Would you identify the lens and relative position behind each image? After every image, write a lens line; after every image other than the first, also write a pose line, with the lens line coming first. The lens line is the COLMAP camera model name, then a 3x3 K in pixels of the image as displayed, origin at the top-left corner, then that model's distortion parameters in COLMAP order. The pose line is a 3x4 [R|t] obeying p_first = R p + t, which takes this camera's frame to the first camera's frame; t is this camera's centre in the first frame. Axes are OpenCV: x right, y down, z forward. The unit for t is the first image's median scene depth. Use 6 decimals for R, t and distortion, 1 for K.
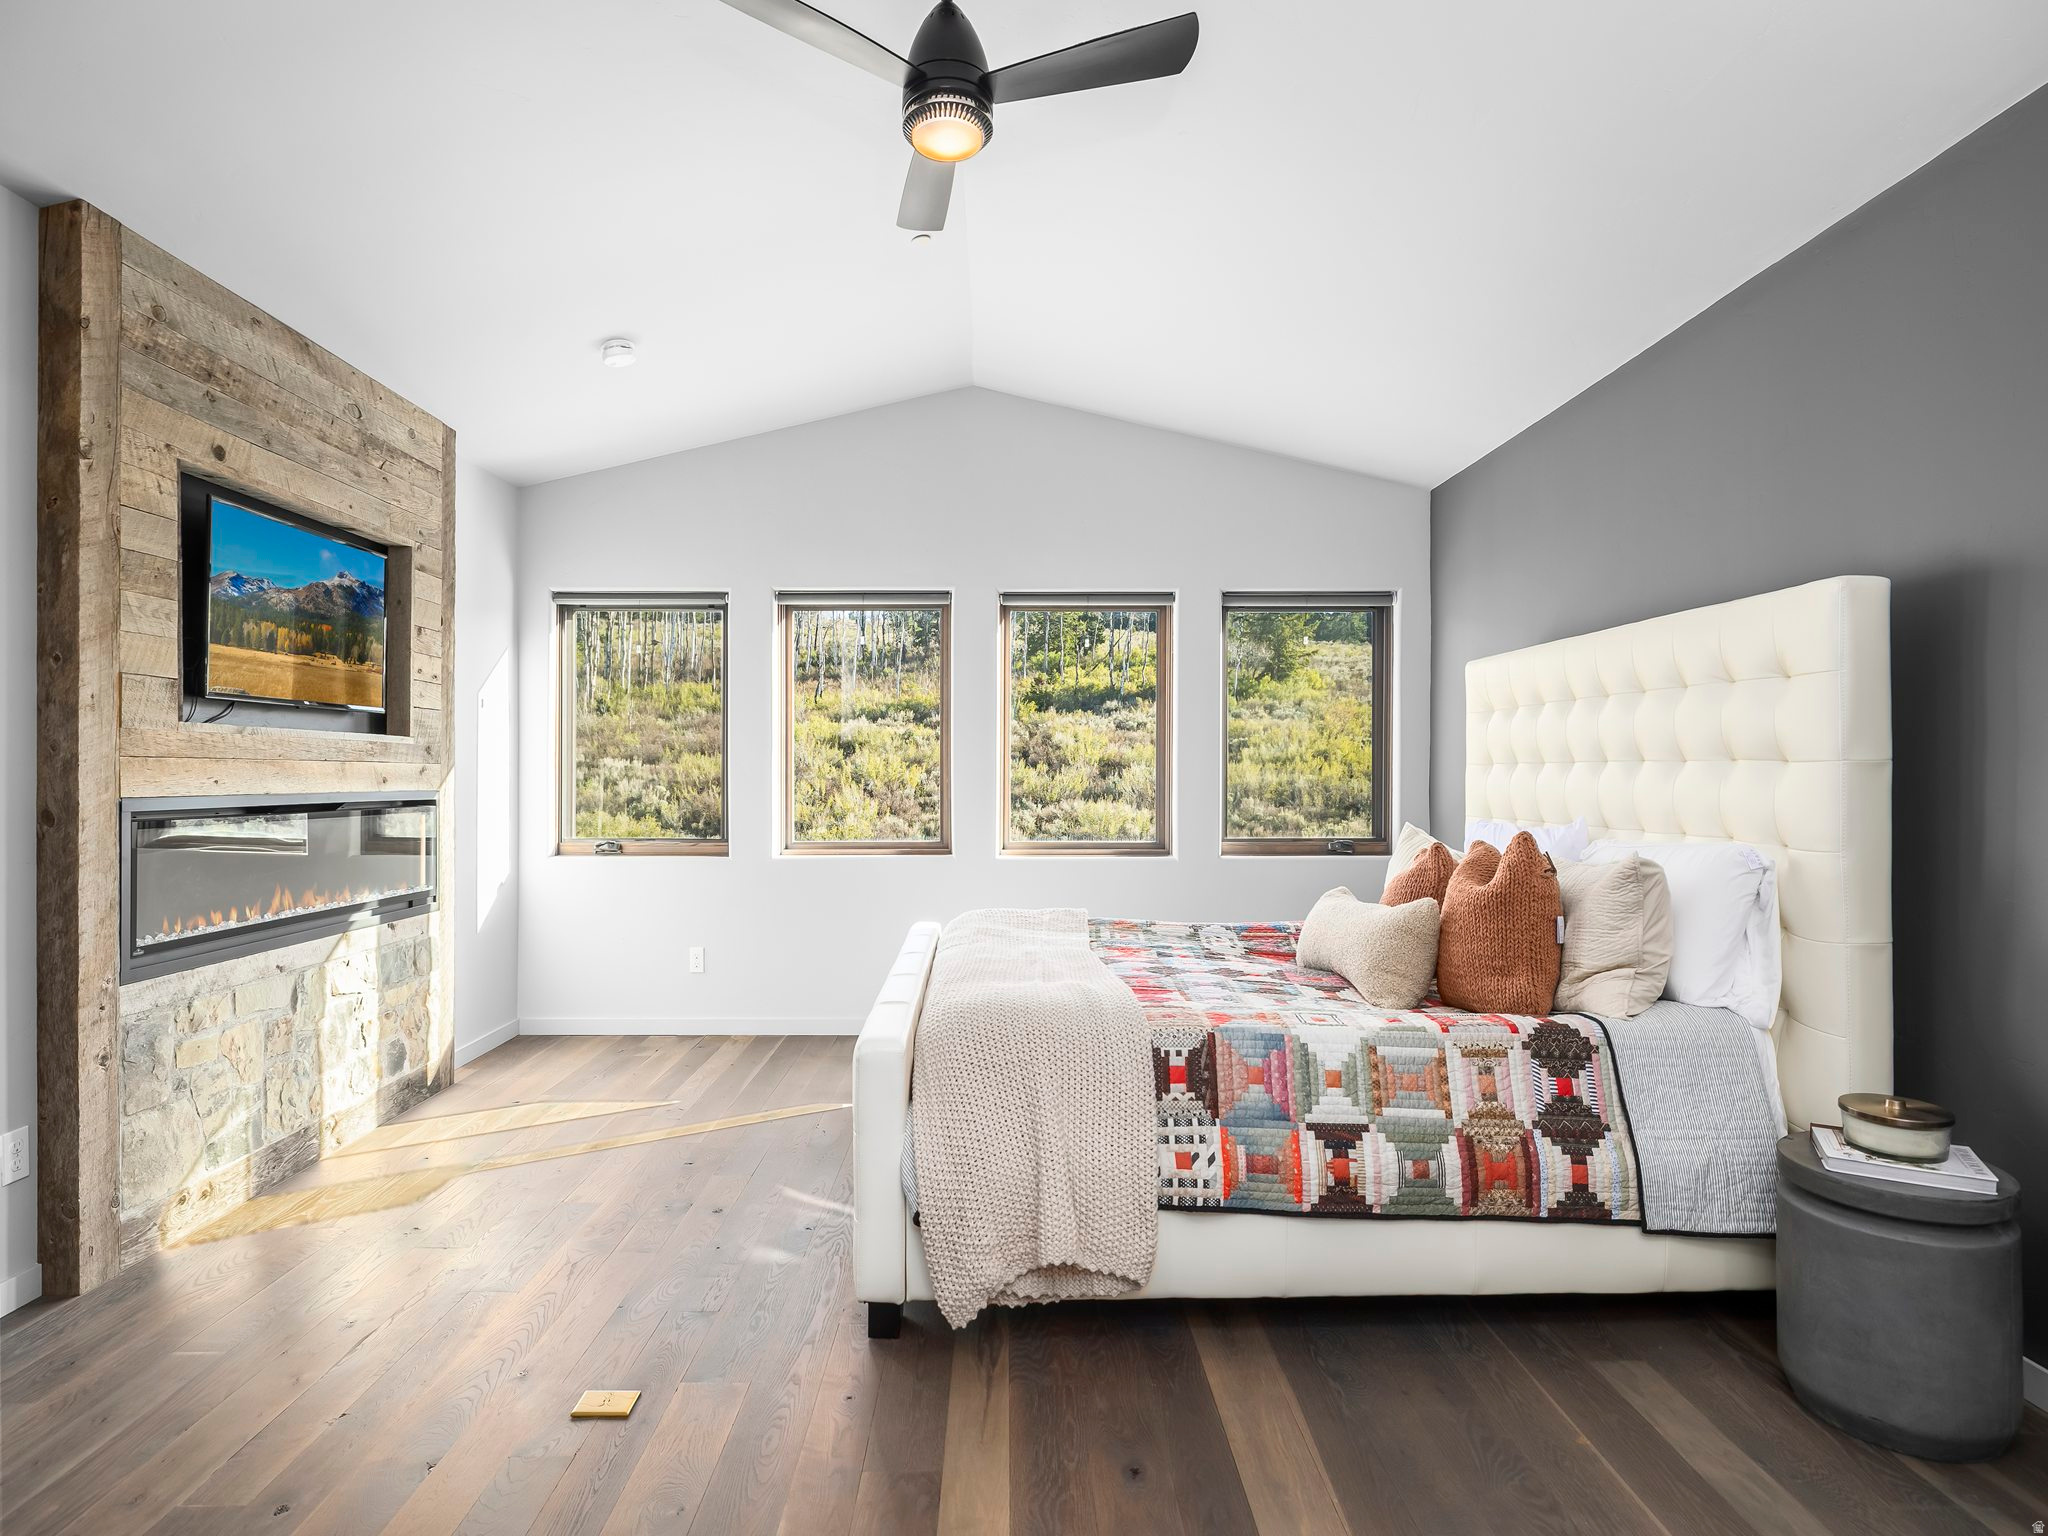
lens RADIAL K [[1044.4, 0, 1011.6], [0, 1044.4, 773.3], [0, 0, 1]] dist [0.000694, 0.000985]
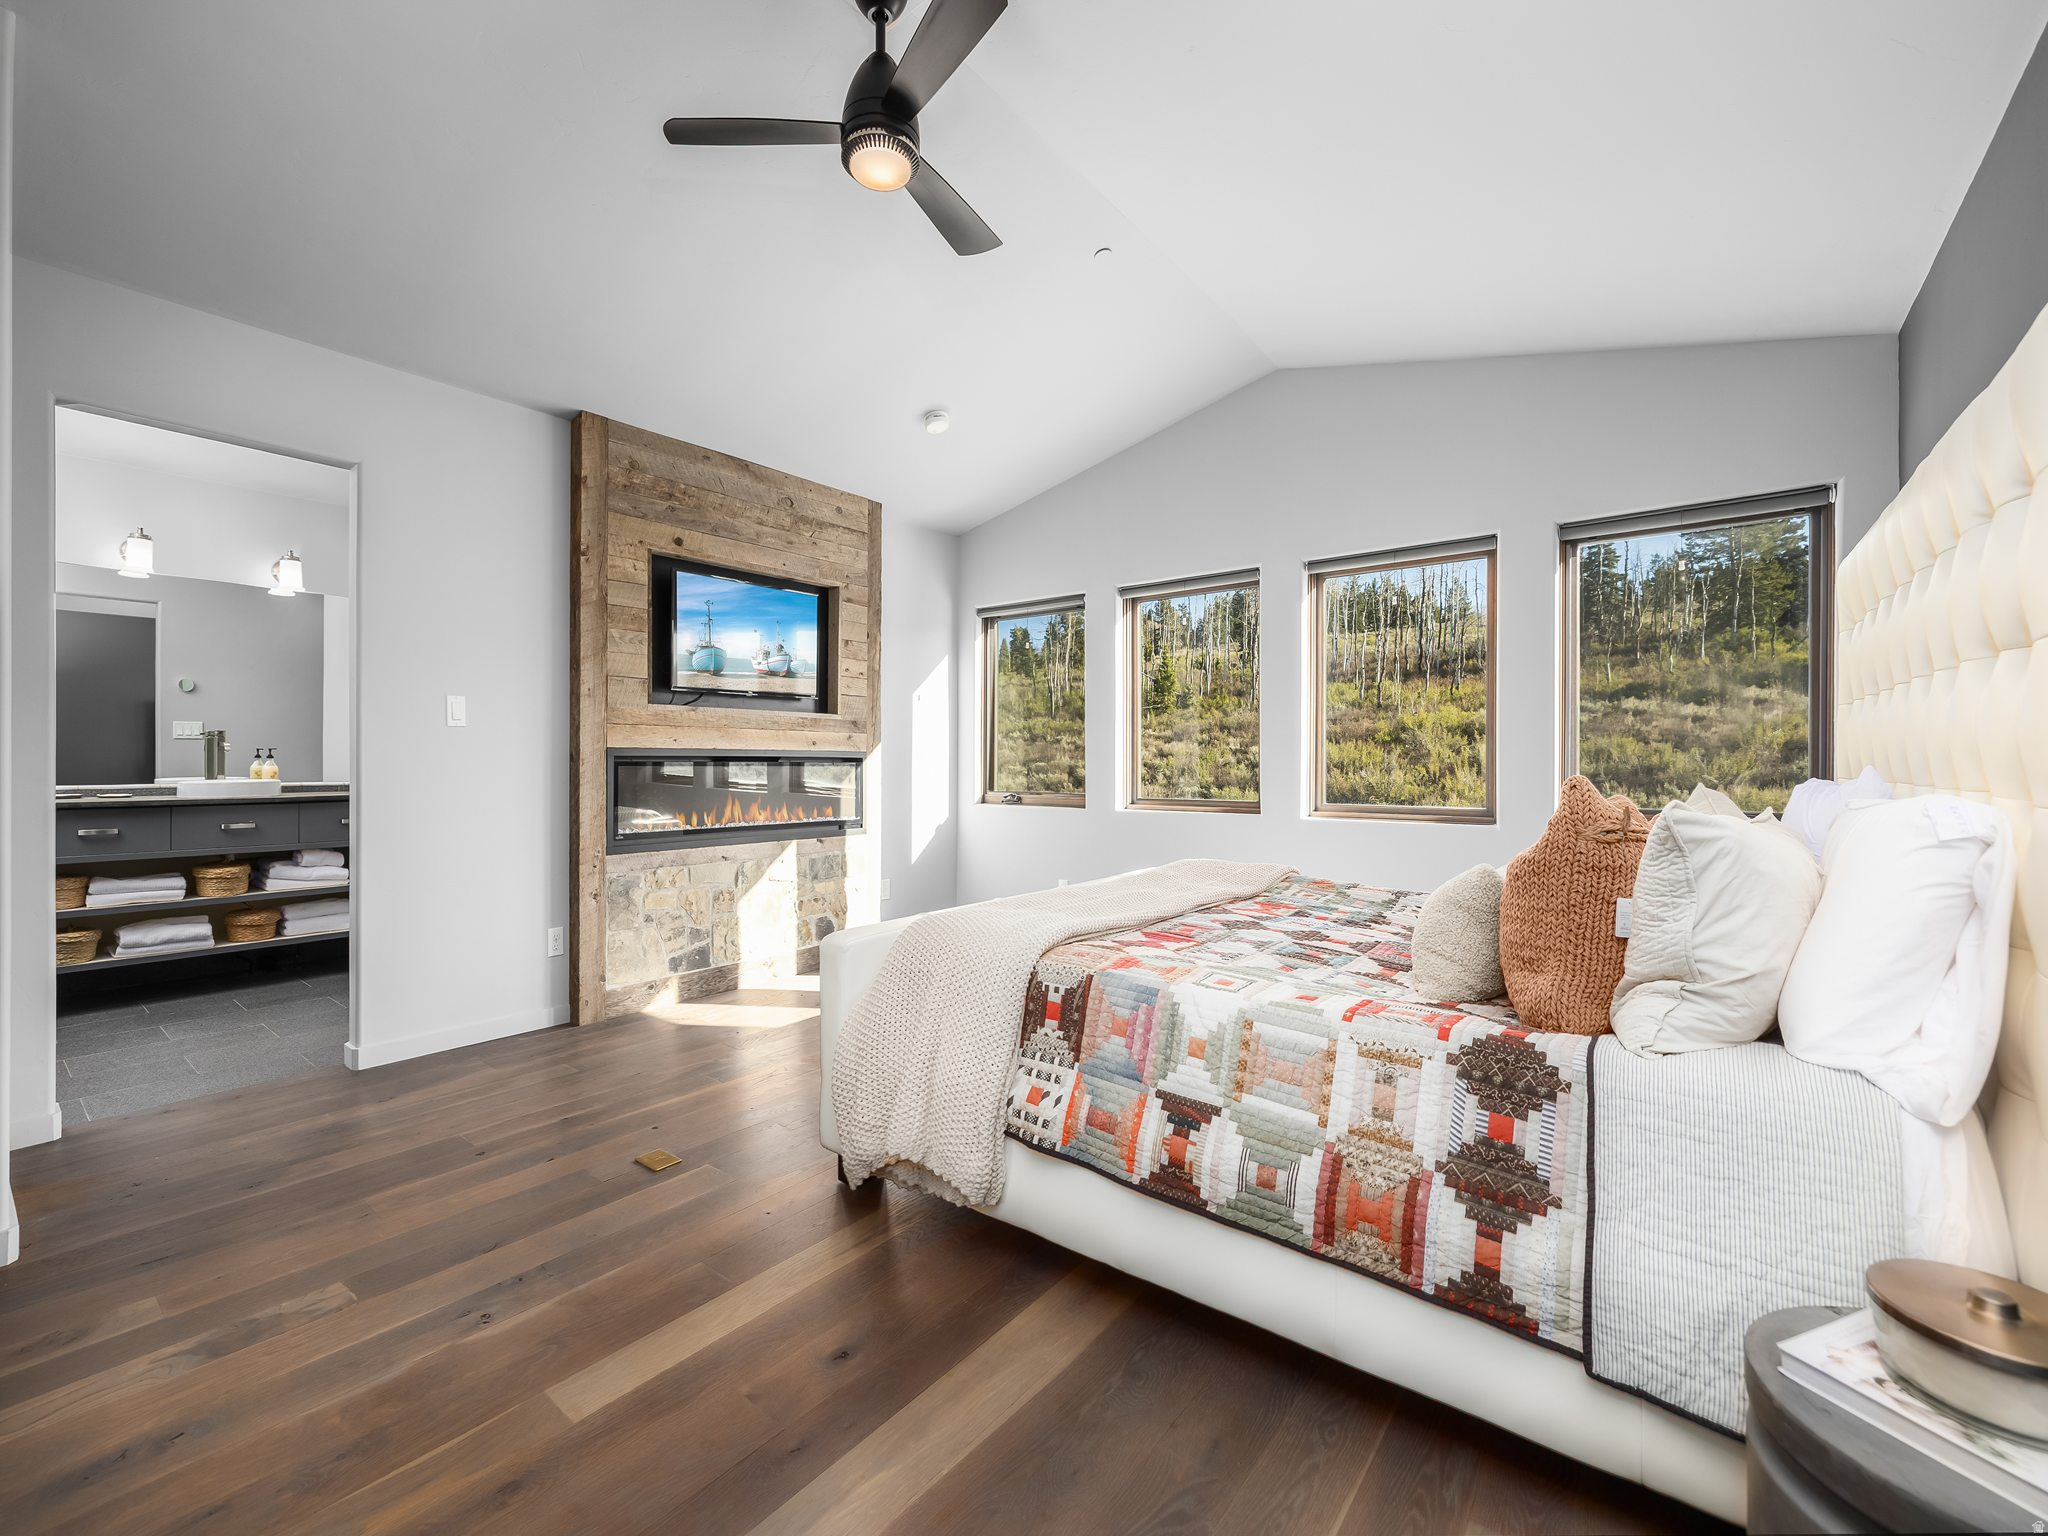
lens RADIAL K [[859.5, 0, 1014.1], [0, 859.5, 760.6], [0, 0, 1]] dist [0.001367, -0.000155]
pose [[0.780132, -0.000549, -0.625614, 0.543275], [0.000444, 1.000000, -0.000325, 0.043601], [0.625614, -0.000024, 0.780132, 0.288971]]
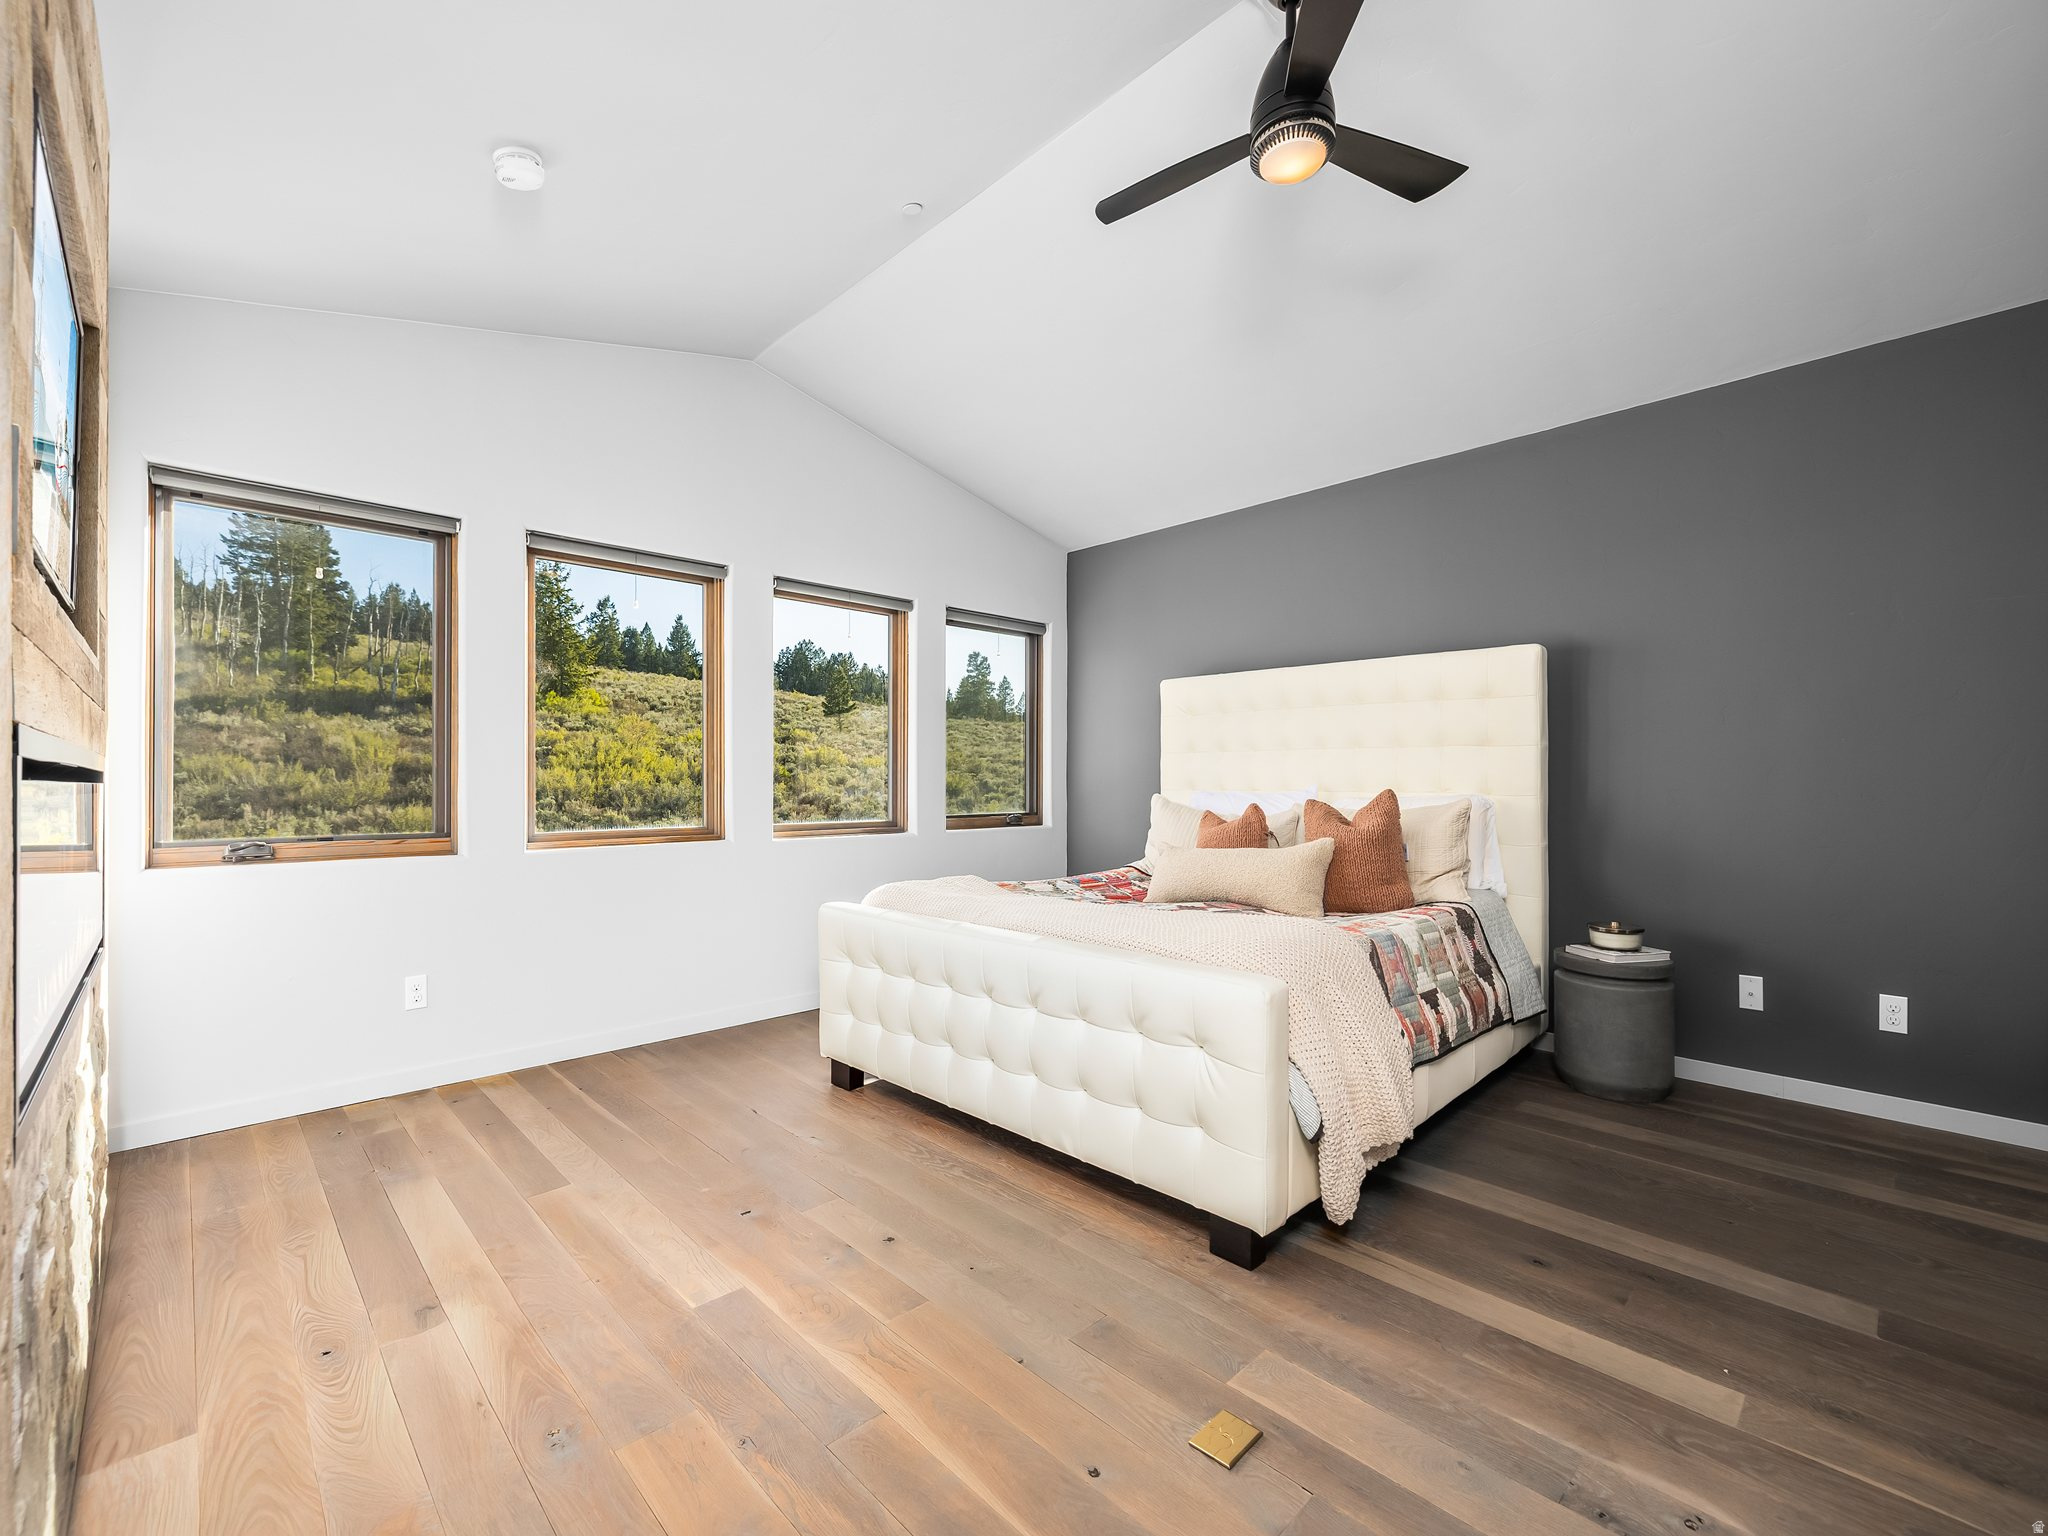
lens RADIAL K [[859.5, 0, 998.0], [0, 859.5, 786.6], [0, 0, 1]] dist [0.001367, -0.000155]
pose [[0.736009, -0.003830, 0.676960, -0.753797], [-0.000475, 0.999981, 0.006174, 0.043691], [-0.676971, -0.004866, 0.735993, 0.451639]]
